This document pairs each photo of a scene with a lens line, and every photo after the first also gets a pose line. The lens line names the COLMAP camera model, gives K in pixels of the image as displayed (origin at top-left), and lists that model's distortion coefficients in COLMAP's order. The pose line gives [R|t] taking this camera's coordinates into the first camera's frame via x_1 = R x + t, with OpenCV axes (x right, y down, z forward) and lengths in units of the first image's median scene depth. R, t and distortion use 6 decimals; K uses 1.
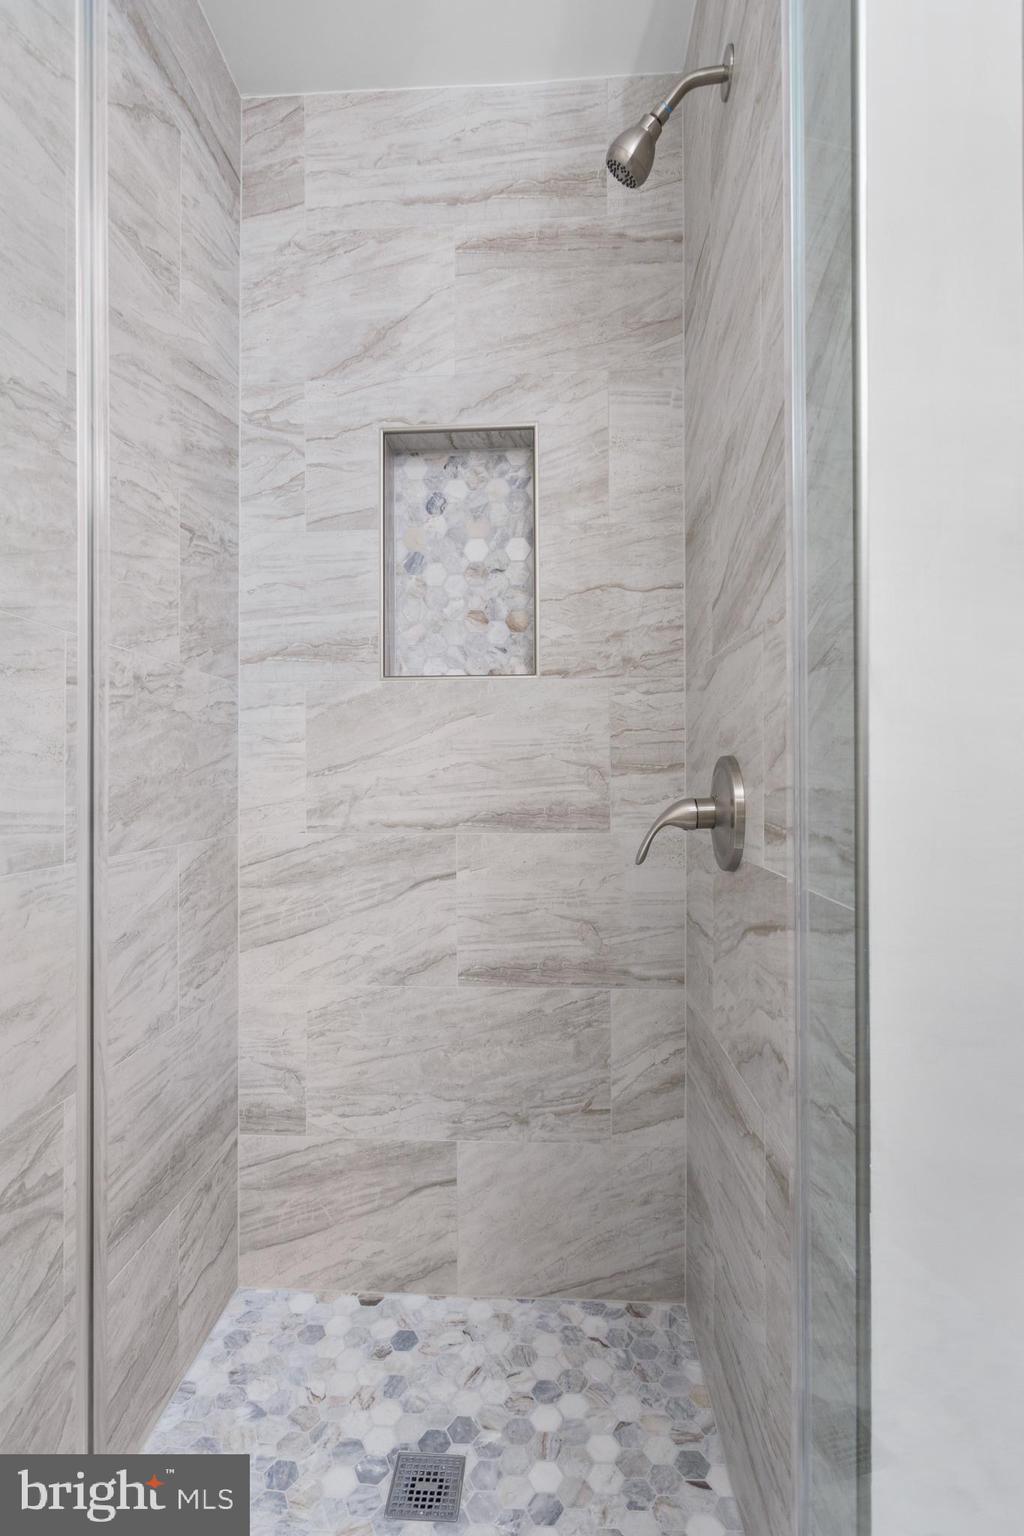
lens RADIAL K [[759.0, 0, 511.1], [0, 759.0, 770.9], [0, 0, 1]] dist [0.000304, 0.000129]
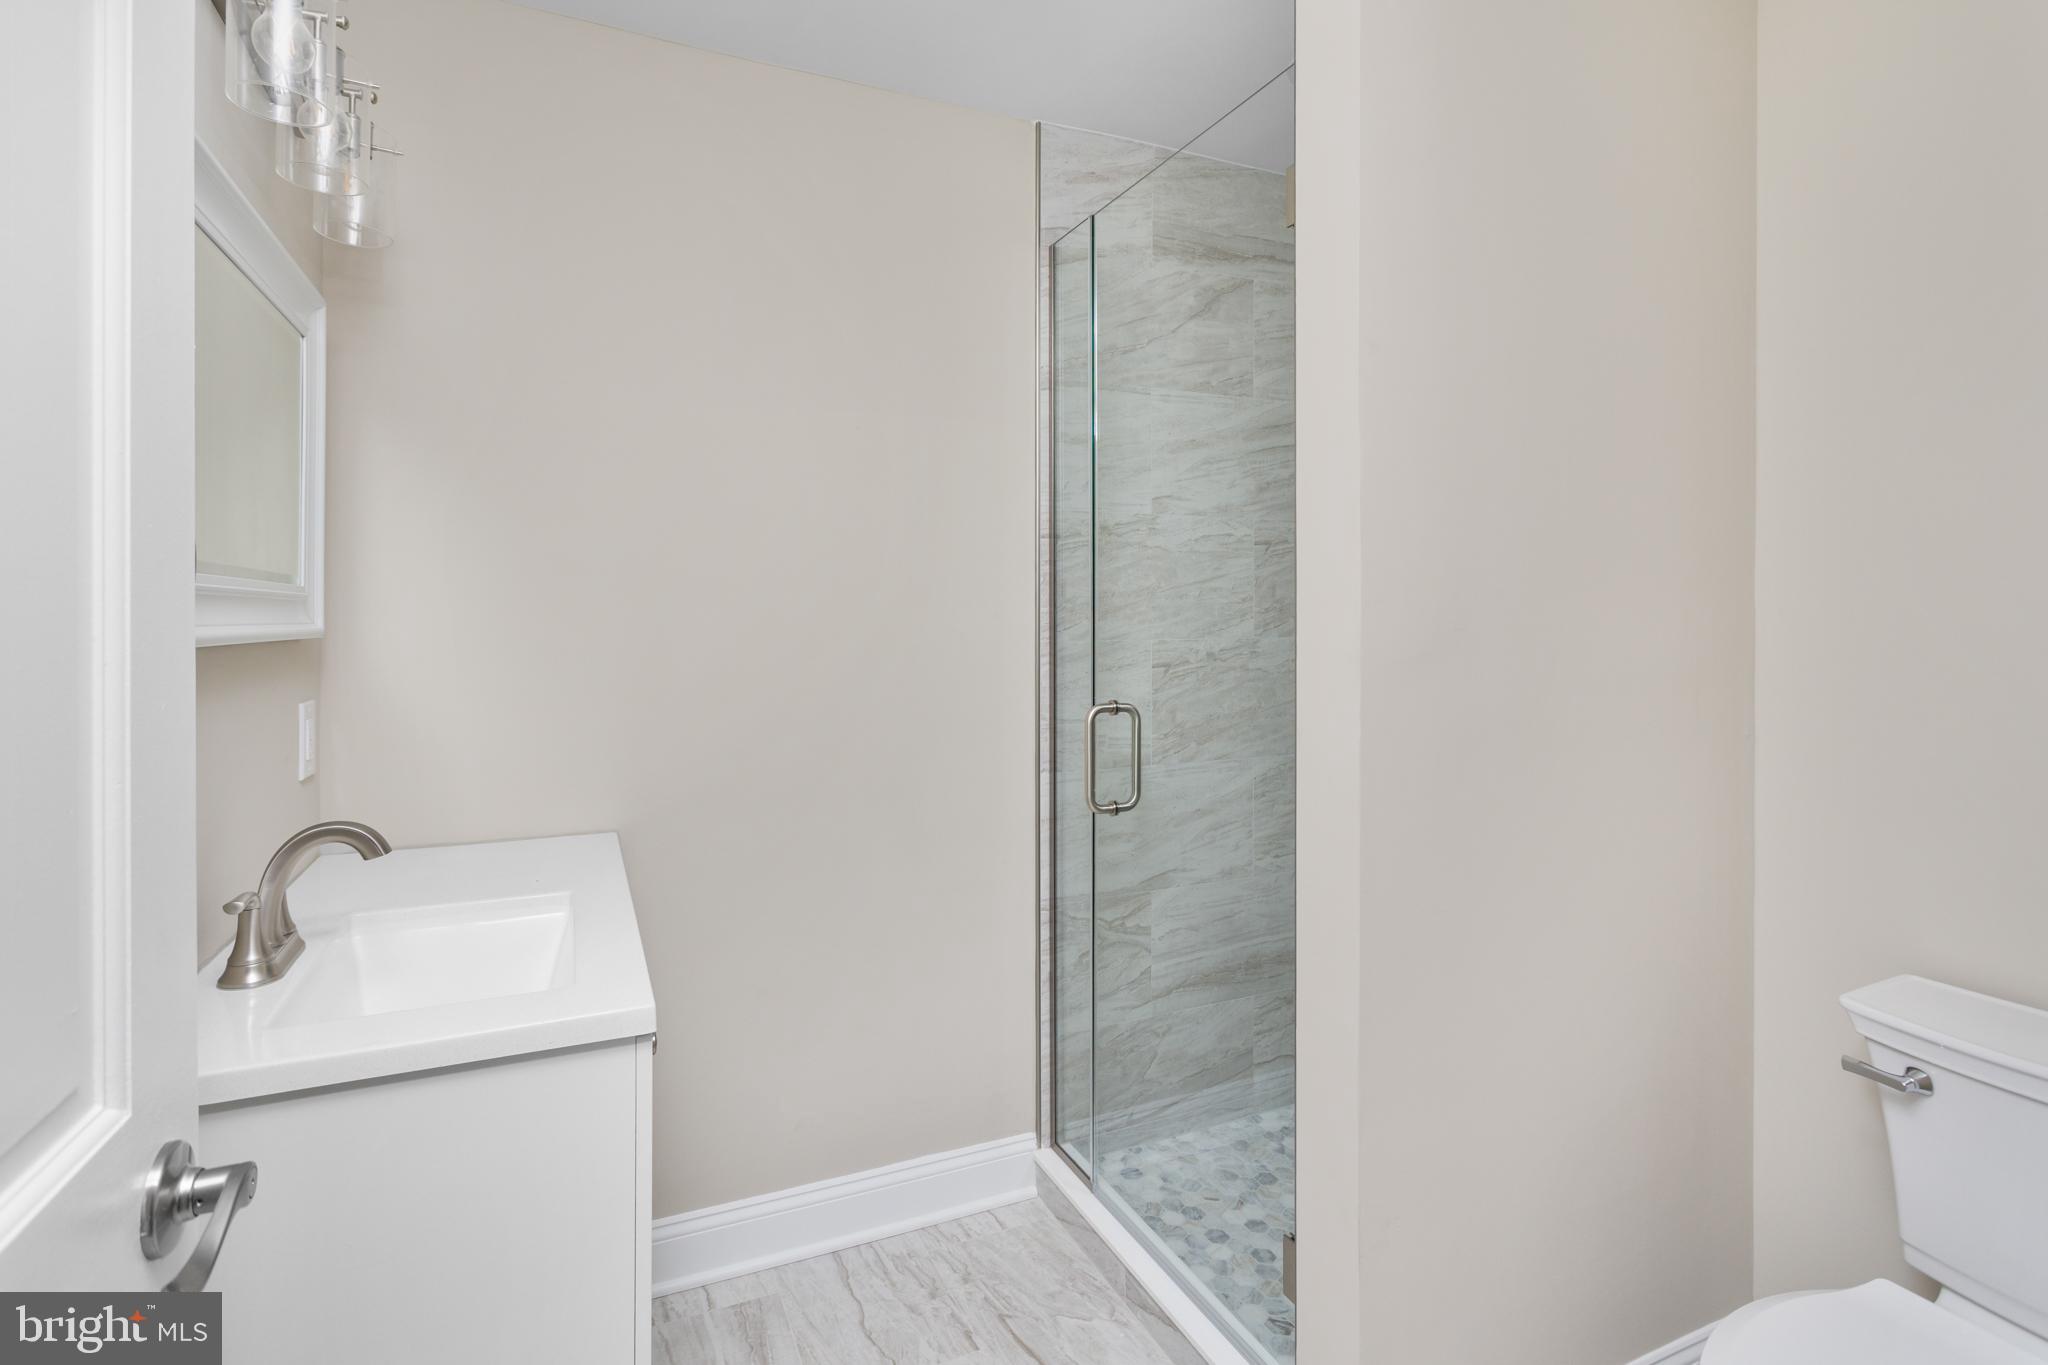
lens RADIAL K [[1011.9, 0, 1037.8], [0, 1011.9, 615.4], [0, 0, 1]] dist [0.000304, 0.000129]
pose [[0.468708, -0.000349, -0.883353, 1.192038], [0.010474, 0.999932, 0.005163, -0.210098], [0.883291, -0.011672, 0.468680, -0.328915]]
